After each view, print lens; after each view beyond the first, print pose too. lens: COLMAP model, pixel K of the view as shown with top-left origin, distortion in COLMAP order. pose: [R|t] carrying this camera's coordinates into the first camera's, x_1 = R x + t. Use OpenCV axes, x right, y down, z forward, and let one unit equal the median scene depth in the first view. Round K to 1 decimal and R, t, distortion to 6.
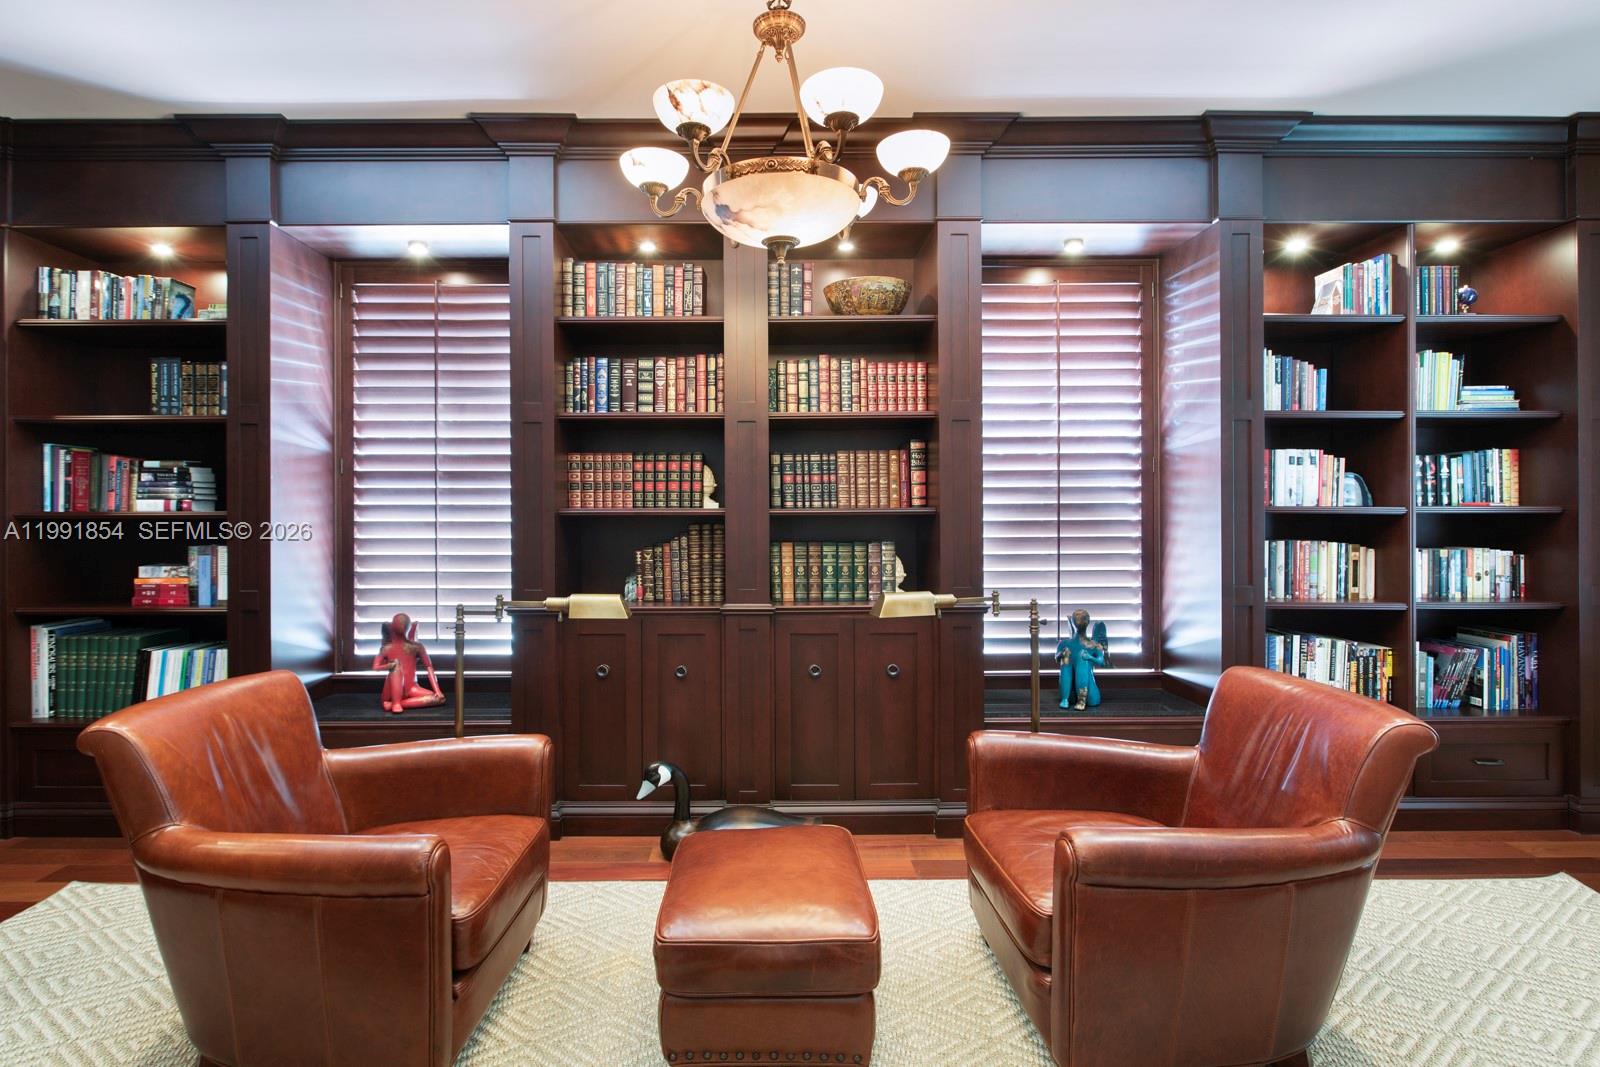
lens RADIAL K [[773.2, 0, 799.8], [0, 773.2, 523.5], [0, 0, 1]] dist [-0.004860, 0.000289]
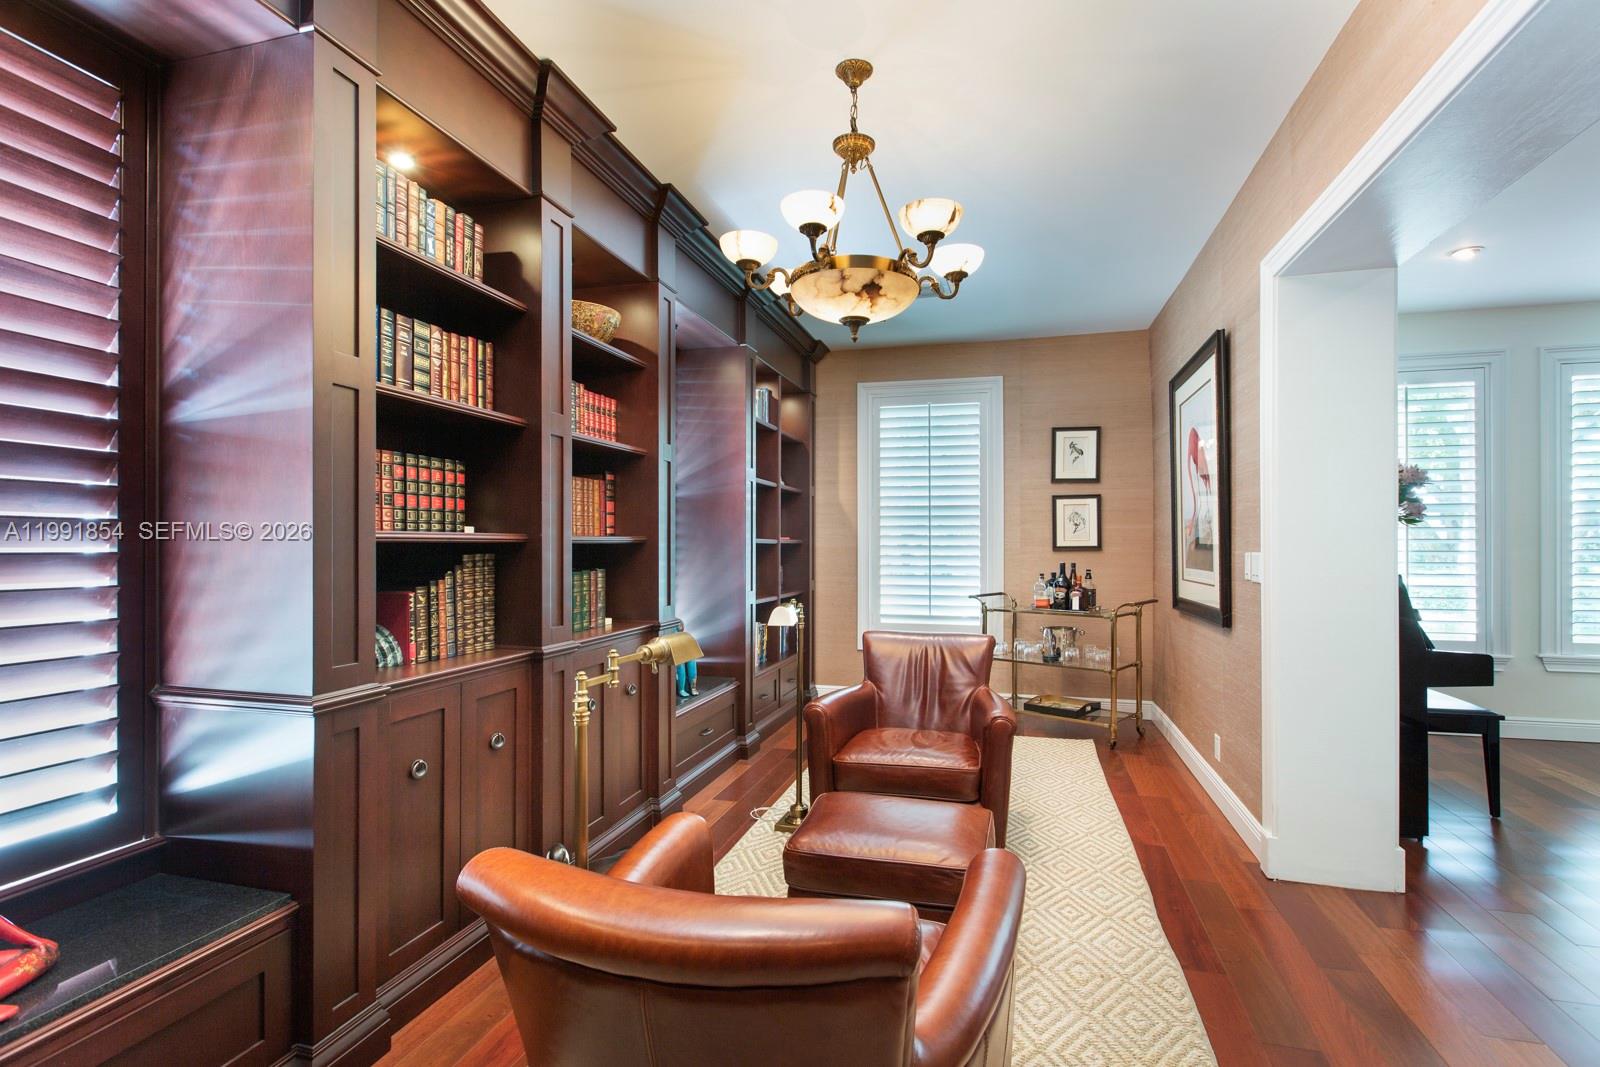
lens RADIAL K [[773.2, 0, 800.6], [0, 773.2, 544.0], [0, 0, 1]] dist [-0.004860, 0.000289]
pose [[0.261299, 0.002825, 0.965254, -0.795371], [-0.003936, 0.999991, -0.001861, -0.008878], [-0.965250, -0.003313, 0.261308, 0.474882]]
